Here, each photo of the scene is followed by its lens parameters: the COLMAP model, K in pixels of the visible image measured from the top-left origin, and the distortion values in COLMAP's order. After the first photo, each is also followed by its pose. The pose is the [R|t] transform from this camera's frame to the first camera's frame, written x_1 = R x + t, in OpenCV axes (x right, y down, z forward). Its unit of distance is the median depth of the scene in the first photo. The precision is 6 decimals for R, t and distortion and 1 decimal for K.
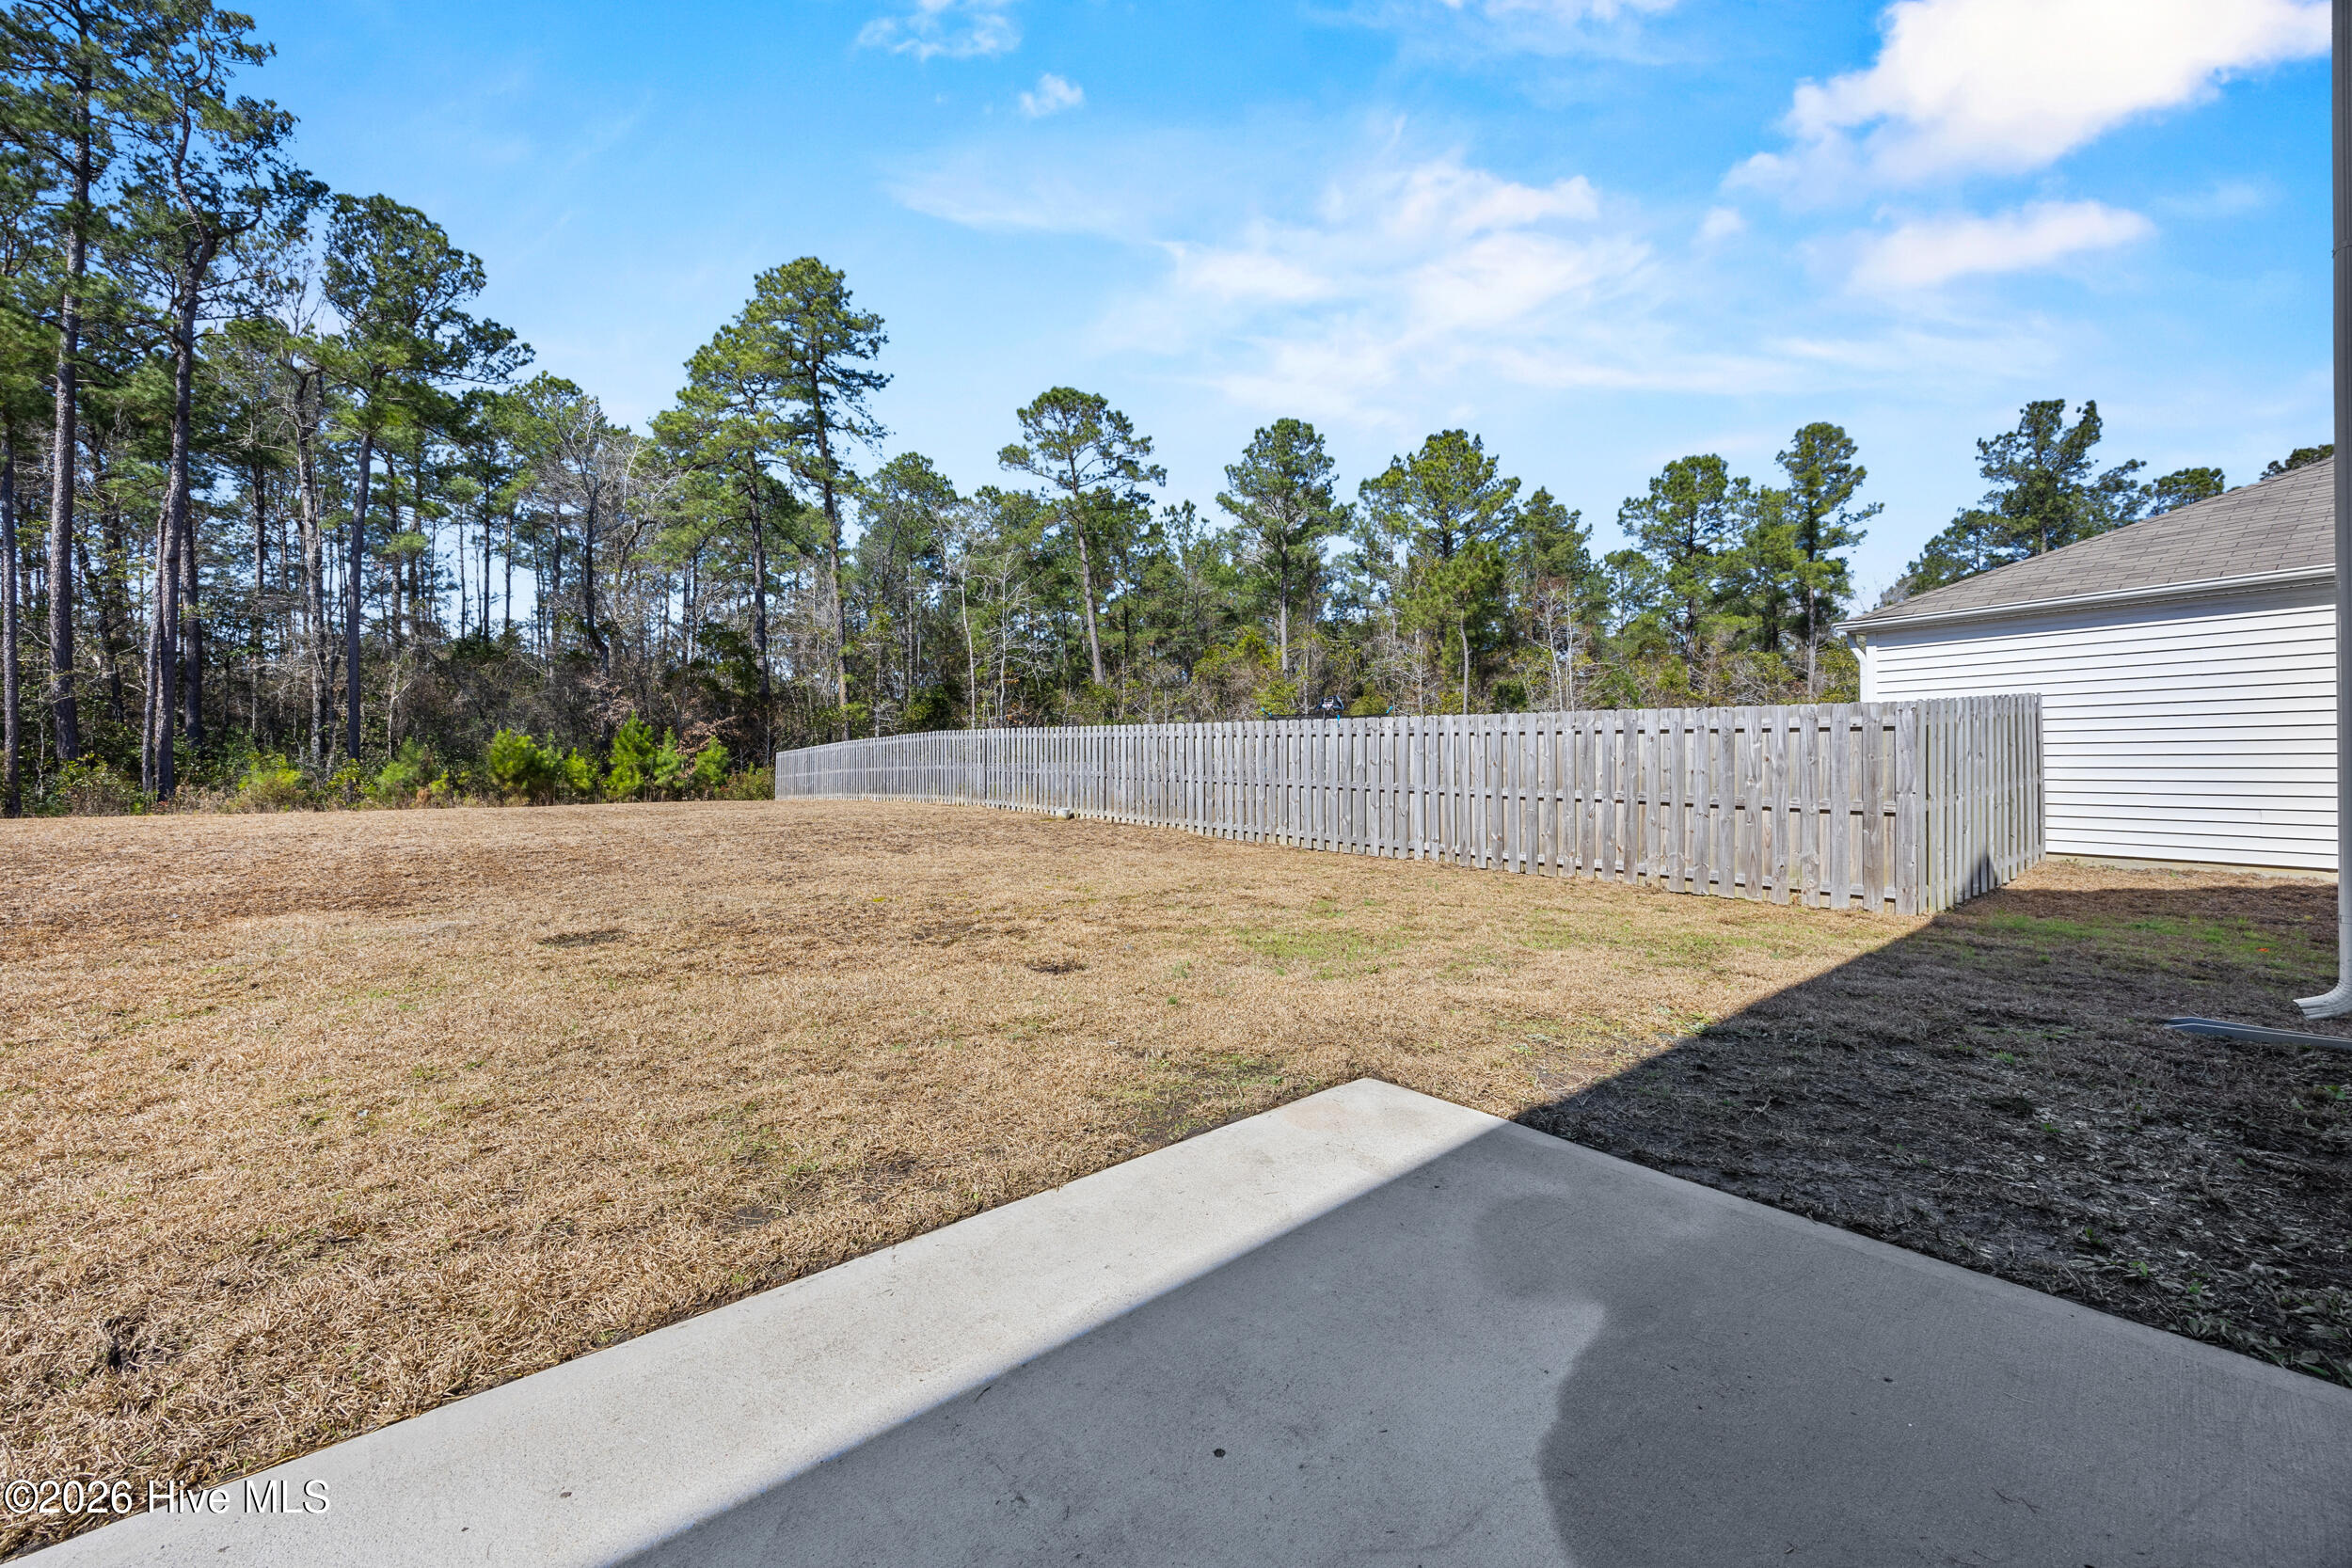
lens RADIAL K [[854.1, 0, 1189.7], [0, 854.1, 777.6], [0, 0, 1]] dist [0.000013, -0.000161]
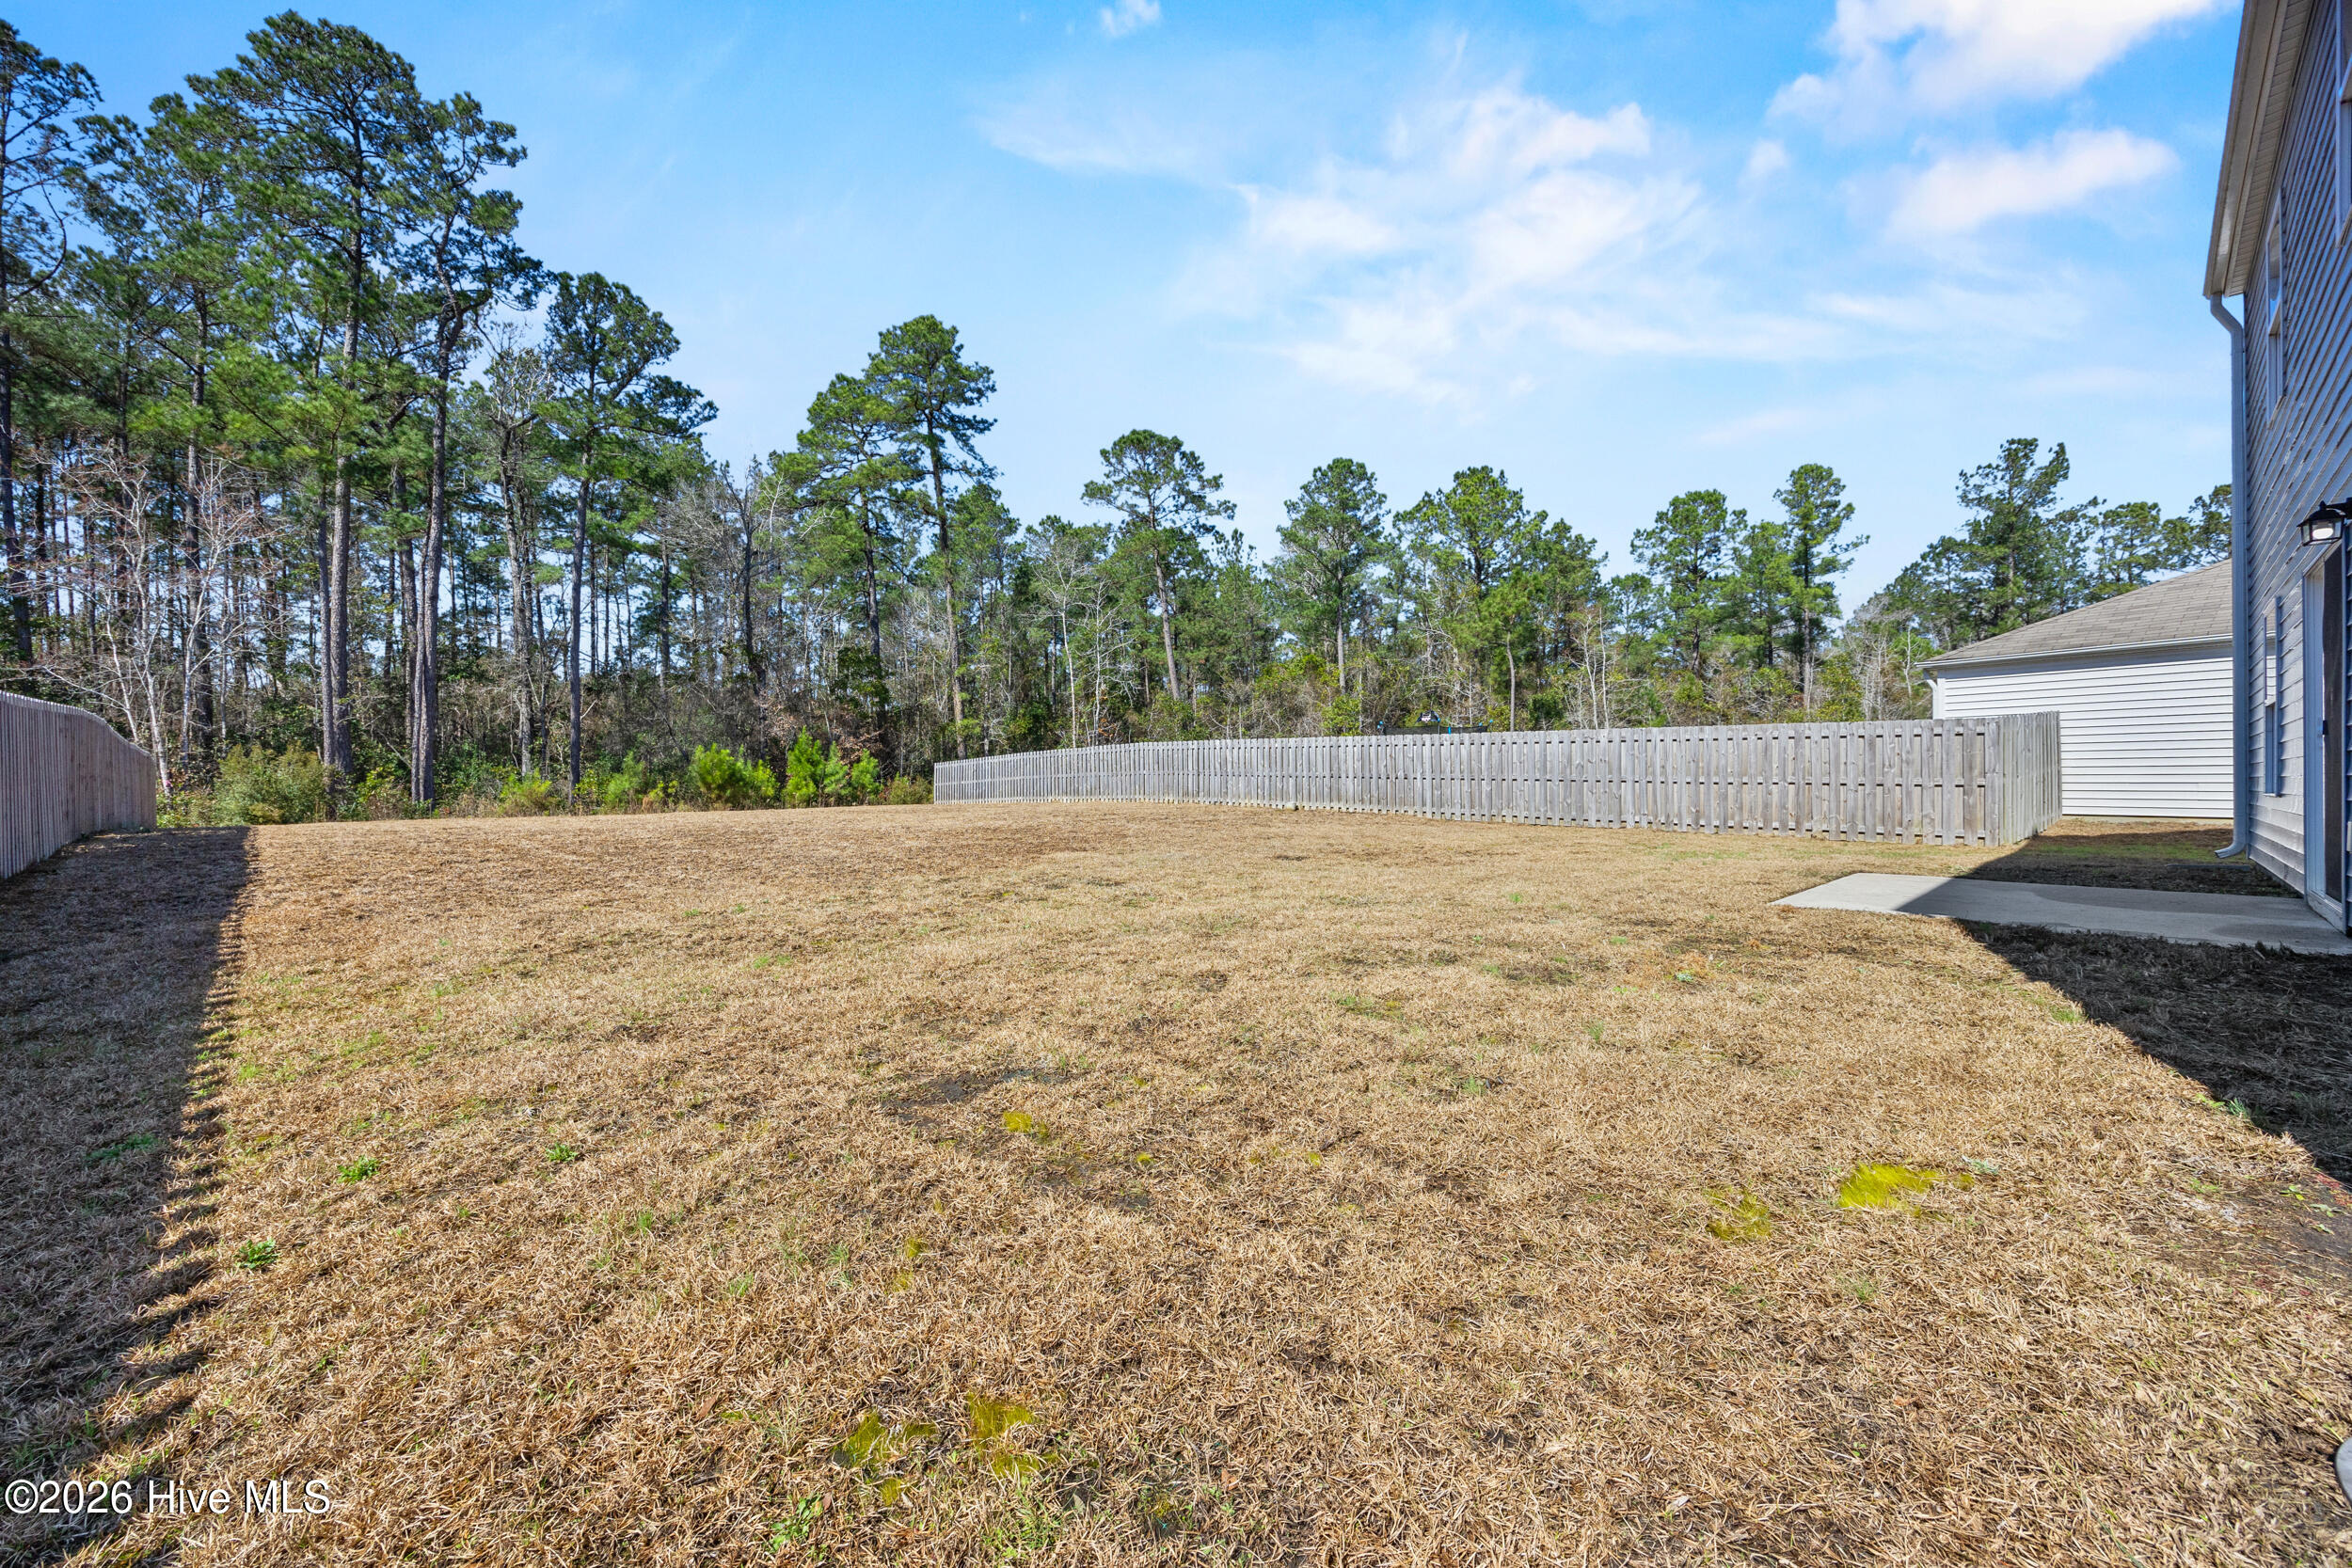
lens RADIAL K [[861.0, 0, 1185.7], [0, 861.0, 787.0], [0, 0, 1]] dist [0.001085, 0.000275]
pose [[0.999363, -0.008672, 0.034614, -0.133170], [0.008802, 0.999955, -0.003604, 0.006418], [-0.034581, 0.003906, 0.999394, -0.105261]]
